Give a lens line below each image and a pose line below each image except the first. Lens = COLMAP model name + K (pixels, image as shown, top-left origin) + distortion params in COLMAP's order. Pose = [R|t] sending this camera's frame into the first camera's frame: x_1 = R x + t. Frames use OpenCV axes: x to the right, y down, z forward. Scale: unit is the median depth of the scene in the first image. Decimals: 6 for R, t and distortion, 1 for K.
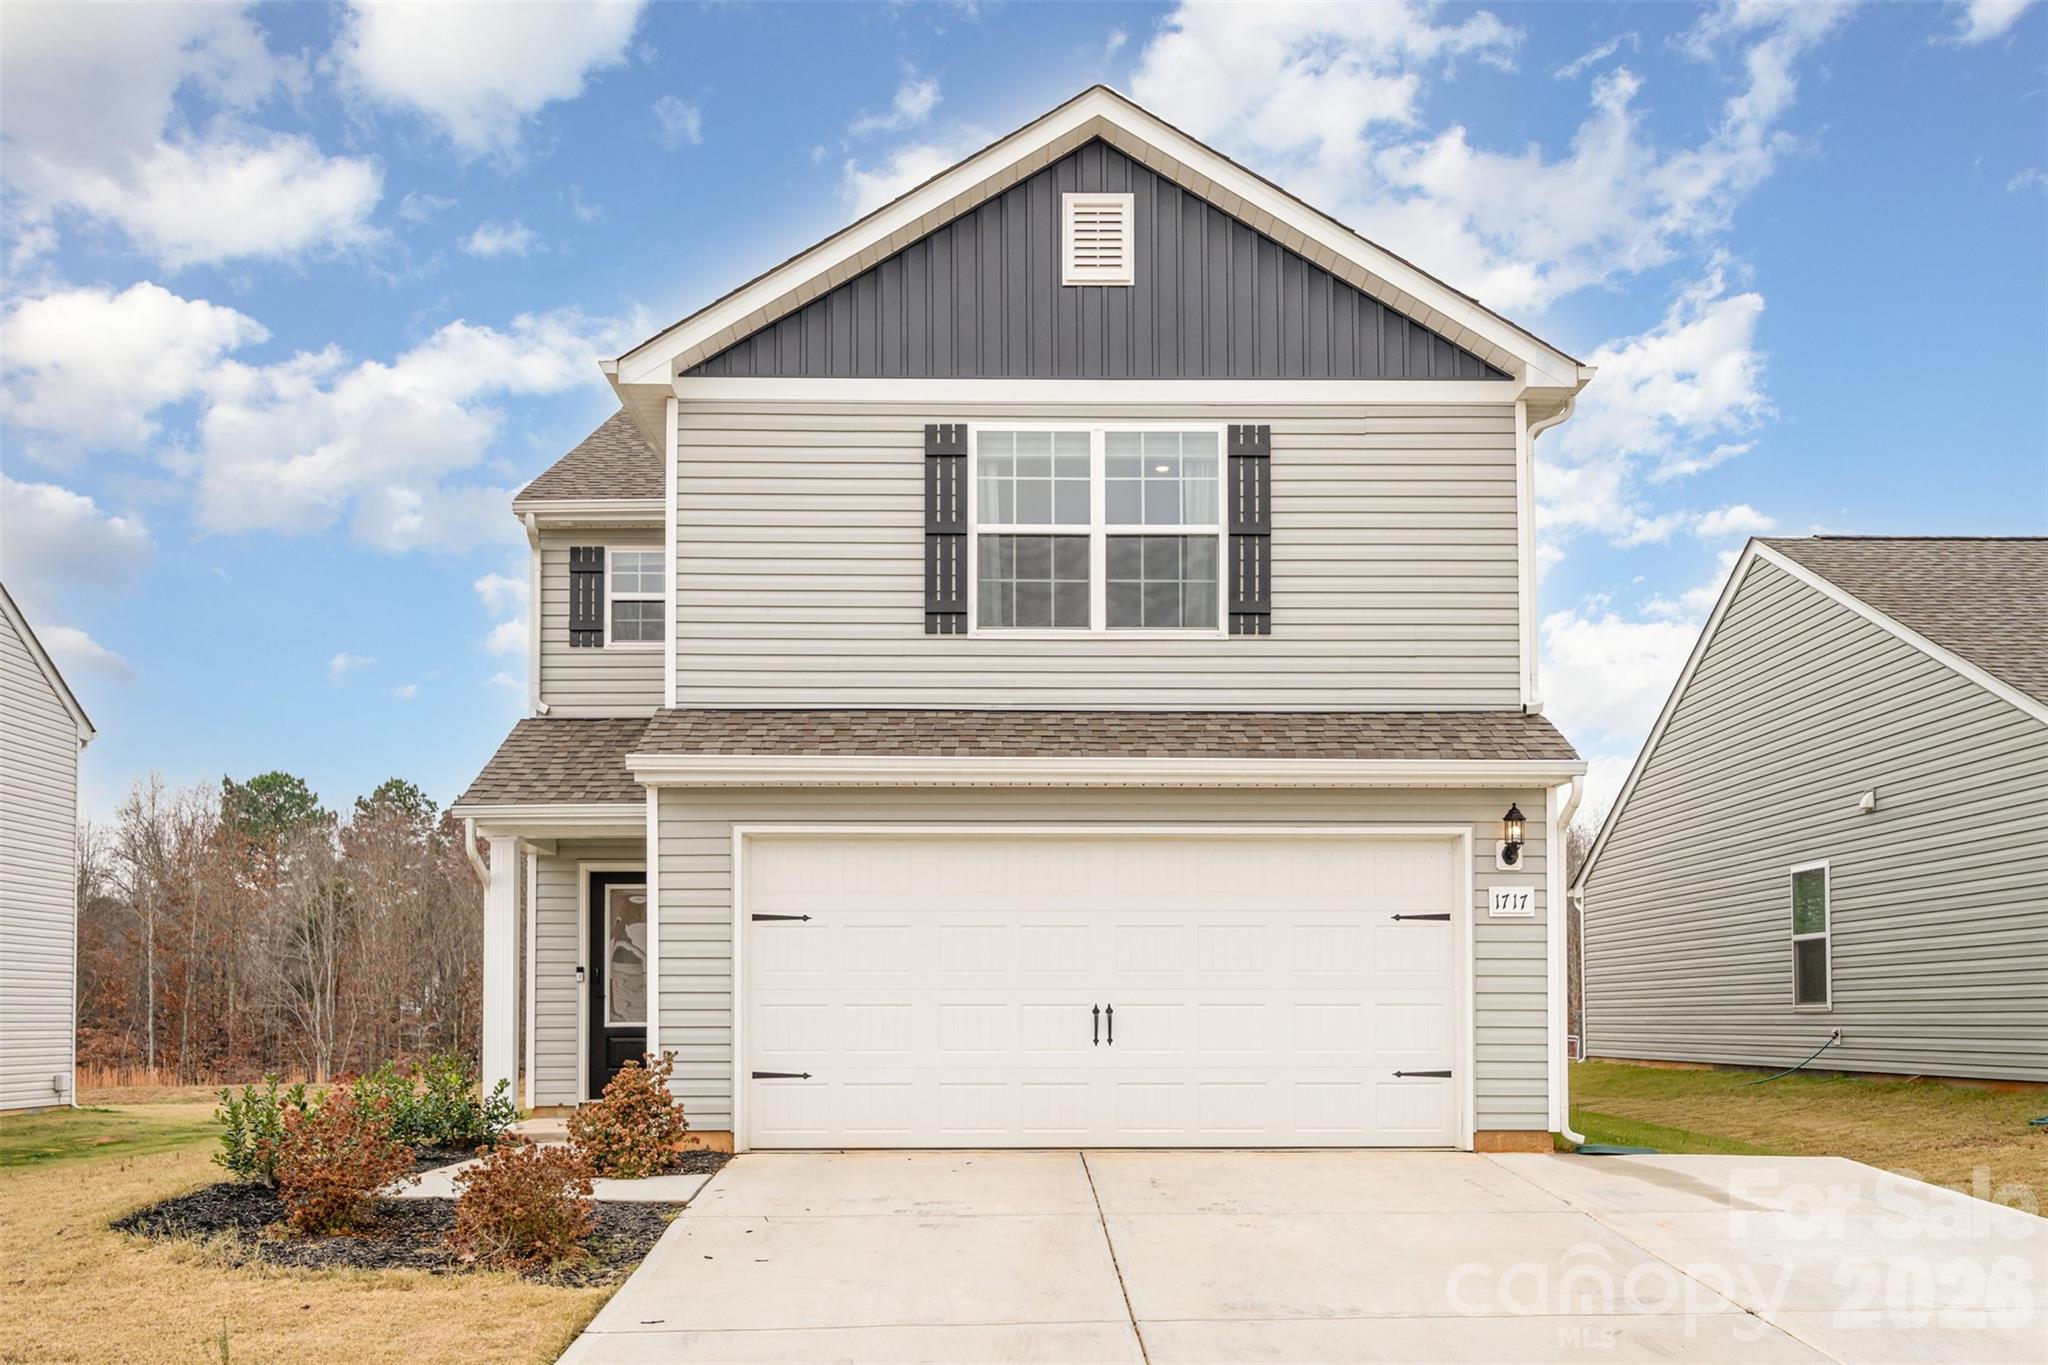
lens RADIAL K [[1841.3, 0, 1024.0], [0, 1841.3, 682.5], [0, 0, 1]] dist [-0.008636, -0.004351]
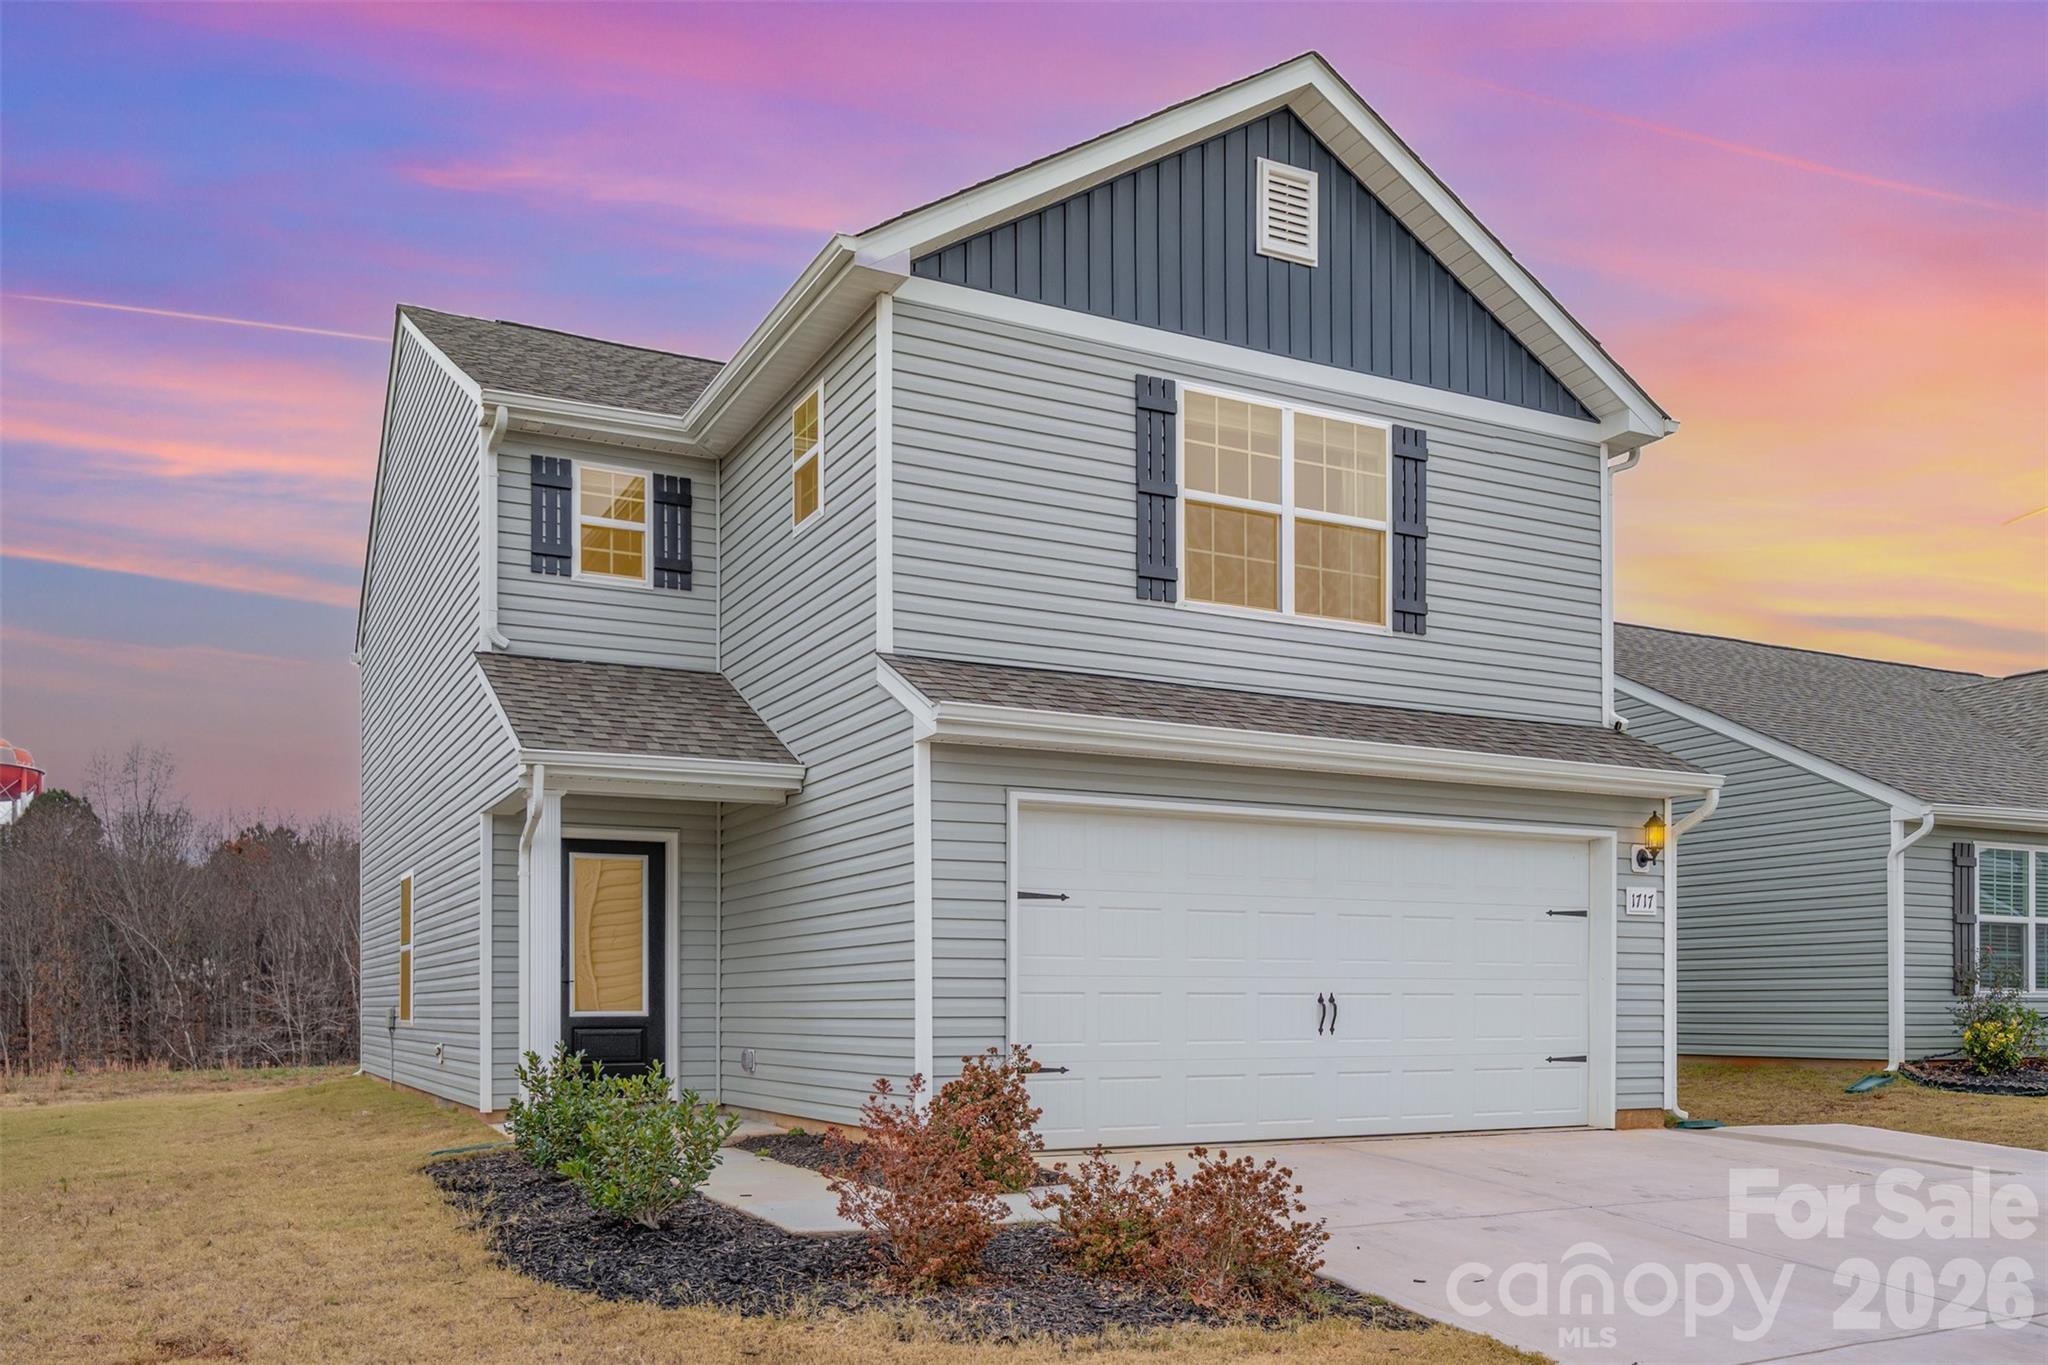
lens RADIAL K [[1645.8, 0, 1024.0], [0, 1645.8, 786.1], [0, 0, 1]] dist [0.001228, 0.001529]
pose [[0.898276, 0.057692, 0.435629, -0.455076], [-0.079256, 0.996357, 0.031477, 0.045701], [-0.432226, -0.062801, 0.899576, 0.263164]]
